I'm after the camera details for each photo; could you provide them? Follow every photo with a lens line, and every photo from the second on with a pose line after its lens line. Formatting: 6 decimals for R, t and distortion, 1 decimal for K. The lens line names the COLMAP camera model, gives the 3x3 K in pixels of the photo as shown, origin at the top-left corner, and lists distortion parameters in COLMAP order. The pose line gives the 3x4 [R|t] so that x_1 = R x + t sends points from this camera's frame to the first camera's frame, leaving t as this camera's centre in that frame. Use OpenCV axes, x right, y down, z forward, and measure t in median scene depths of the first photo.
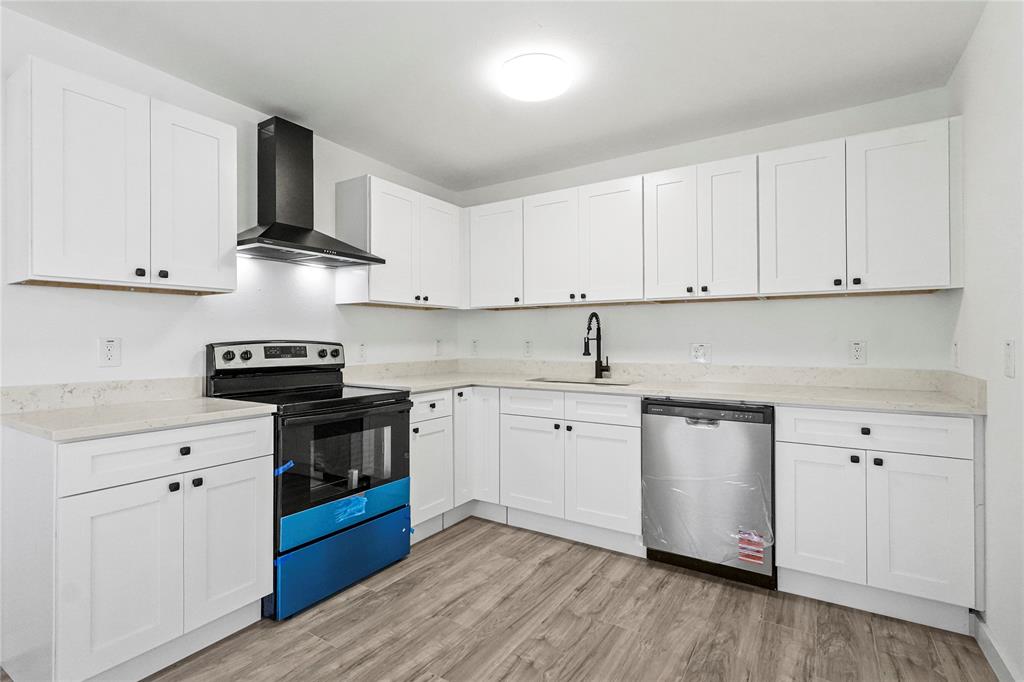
lens RADIAL K [[474.4, 0, 514.6], [0, 474.4, 339.2], [0, 0, 1]] dist [-0.002470, -0.000518]
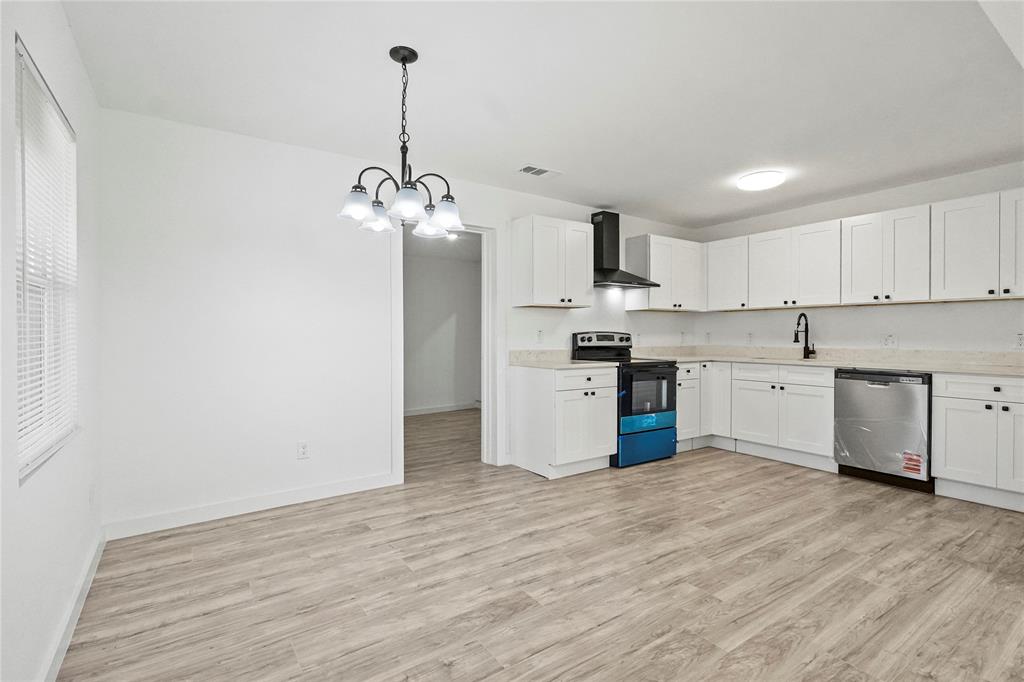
lens RADIAL K [[474.4, 0, 514.6], [0, 474.4, 339.2], [0, 0, 1]] dist [-0.002470, -0.000518]
pose [[0.917555, 0.007218, -0.397543, -0.076575], [-0.003452, 0.999942, 0.010187, 0.014259], [0.397594, -0.007975, 0.917527, -0.812589]]
